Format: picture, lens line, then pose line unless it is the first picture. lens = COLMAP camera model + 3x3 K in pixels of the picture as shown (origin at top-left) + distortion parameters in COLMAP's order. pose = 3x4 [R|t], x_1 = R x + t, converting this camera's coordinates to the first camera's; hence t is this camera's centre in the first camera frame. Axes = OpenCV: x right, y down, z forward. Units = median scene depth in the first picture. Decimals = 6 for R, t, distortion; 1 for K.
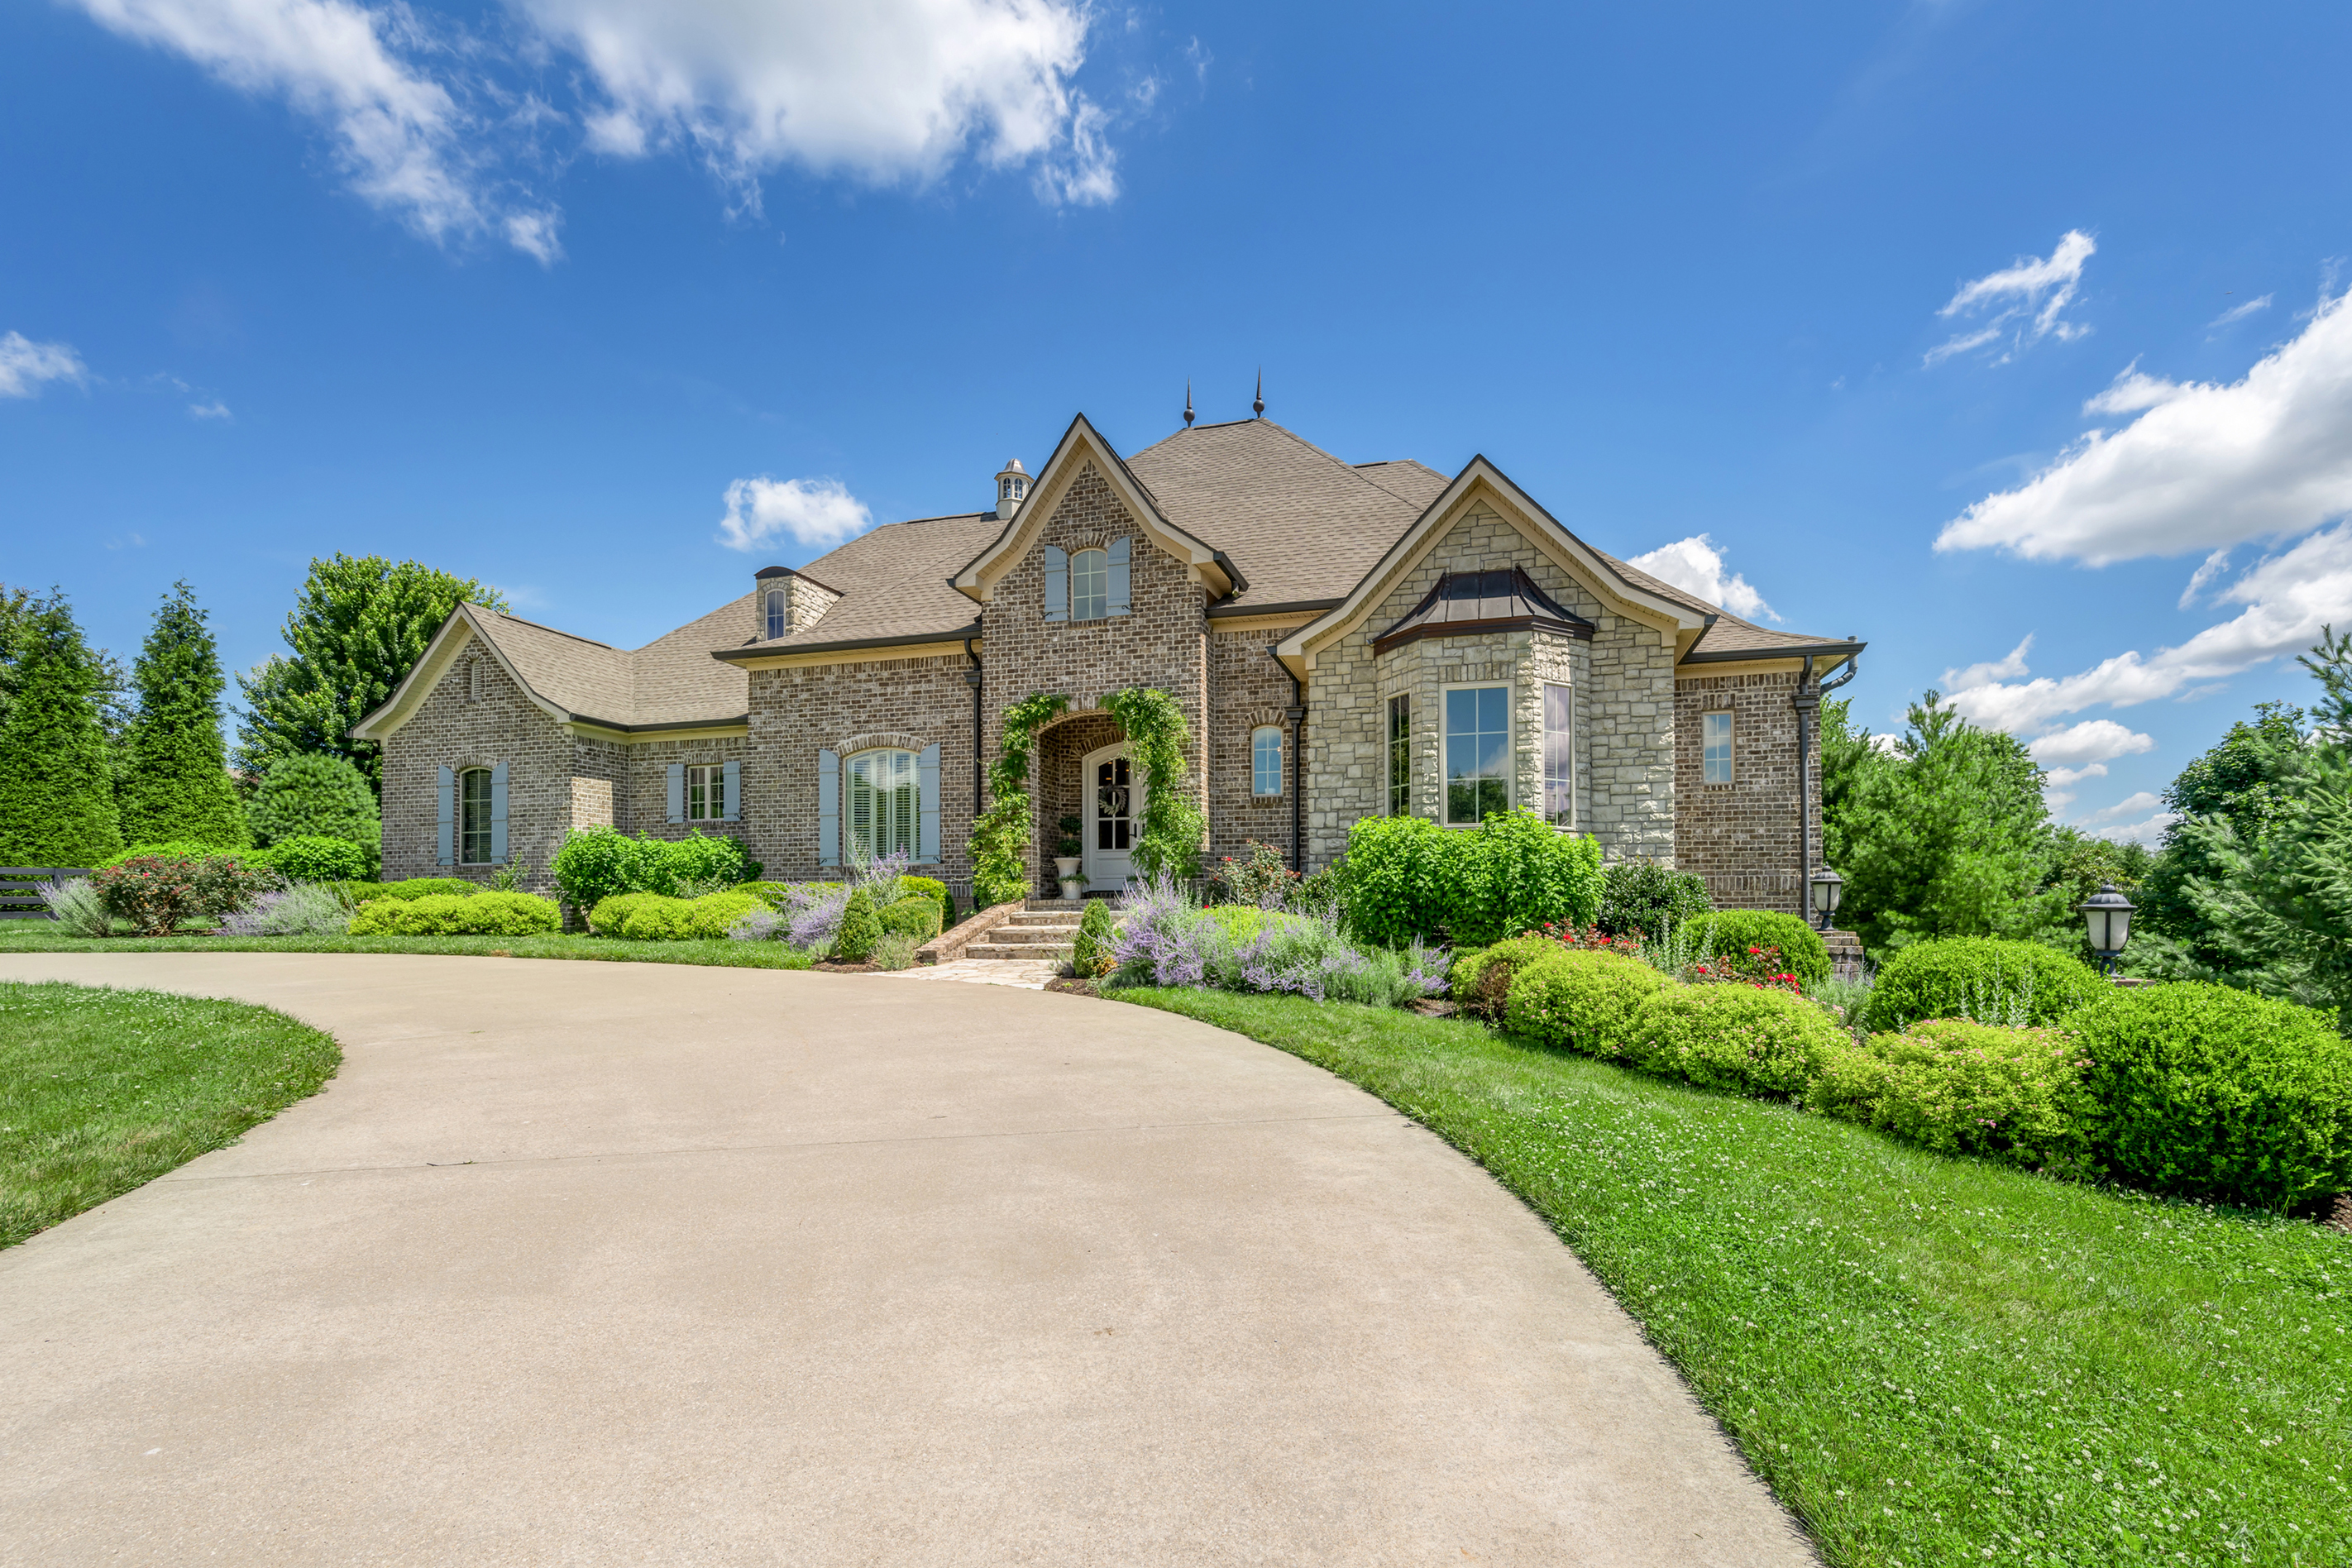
lens RADIAL K [[1037.6, 0, 1229.2], [0, 1037.6, 873.8], [0, 0, 1]] dist [-0.005440, -0.000822]
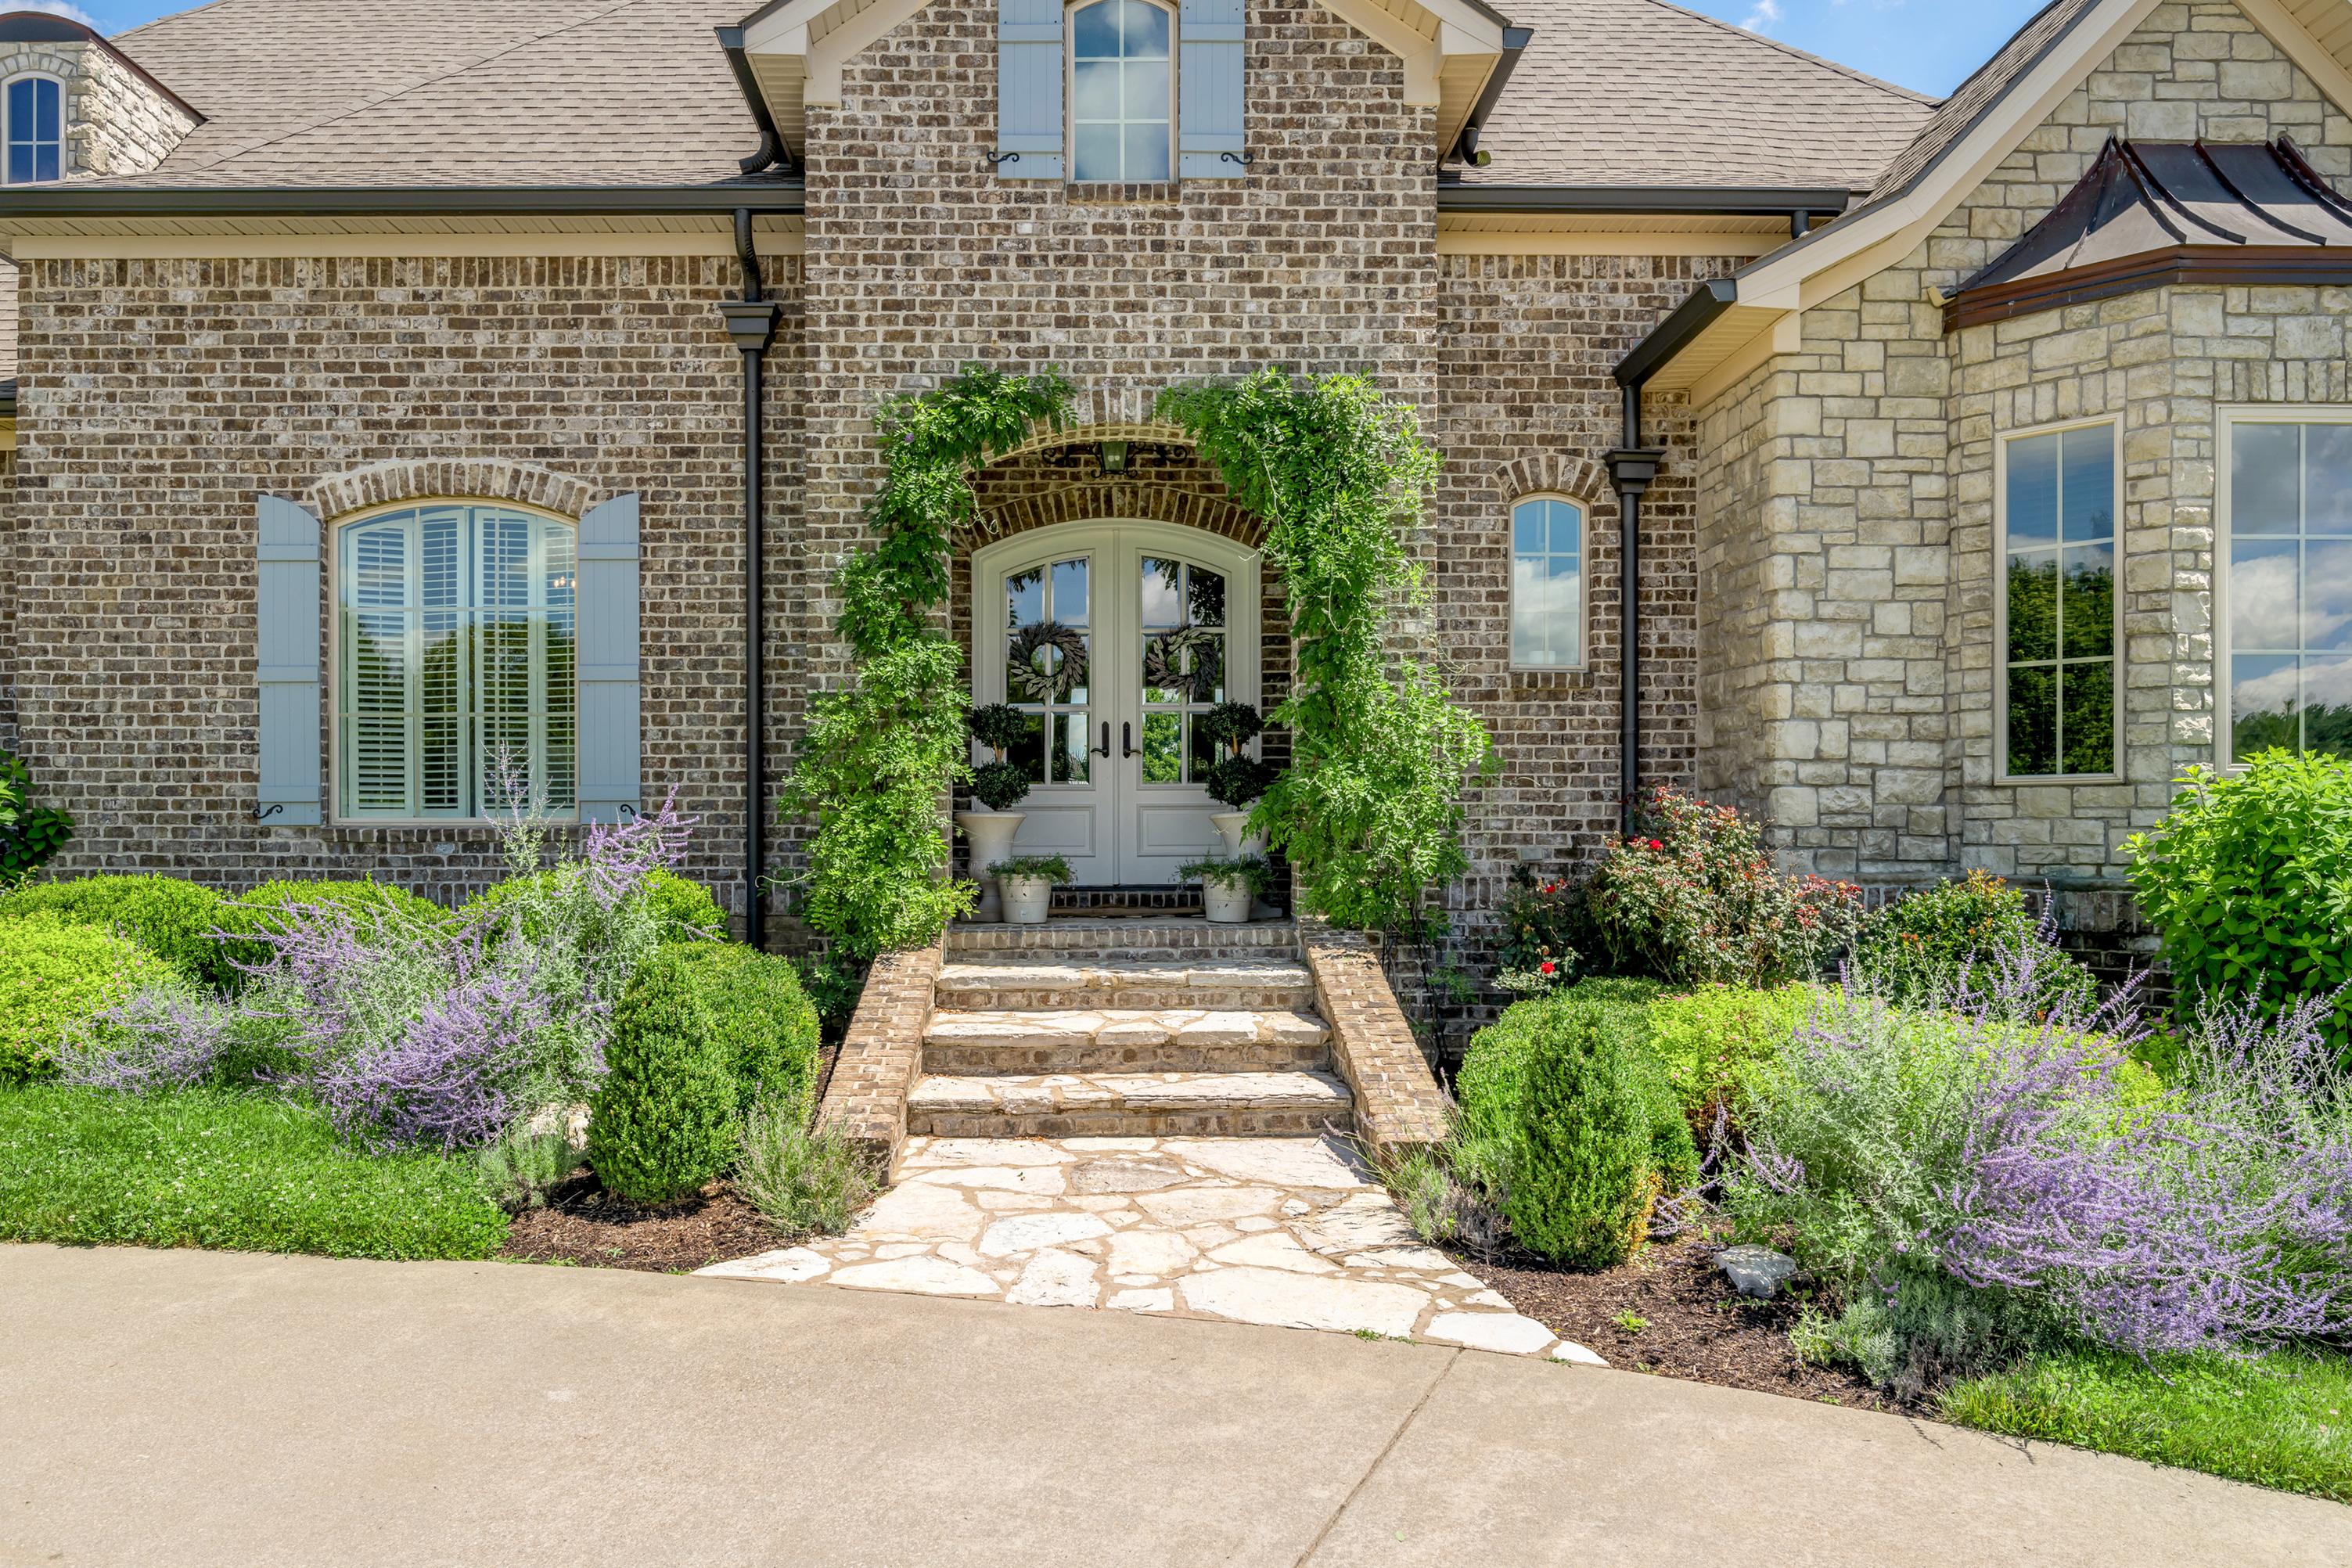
lens RADIAL K [[1637.4, 0, 1106.5], [0, 1637.4, 817.2], [0, 0, 1]] dist [-0.015259, 0.000779]
pose [[0.961896, 0.005638, 0.273356, -0.307373], [-0.012975, 0.999602, 0.025042, -0.031750], [-0.273106, -0.027635, 0.961587, 0.438693]]
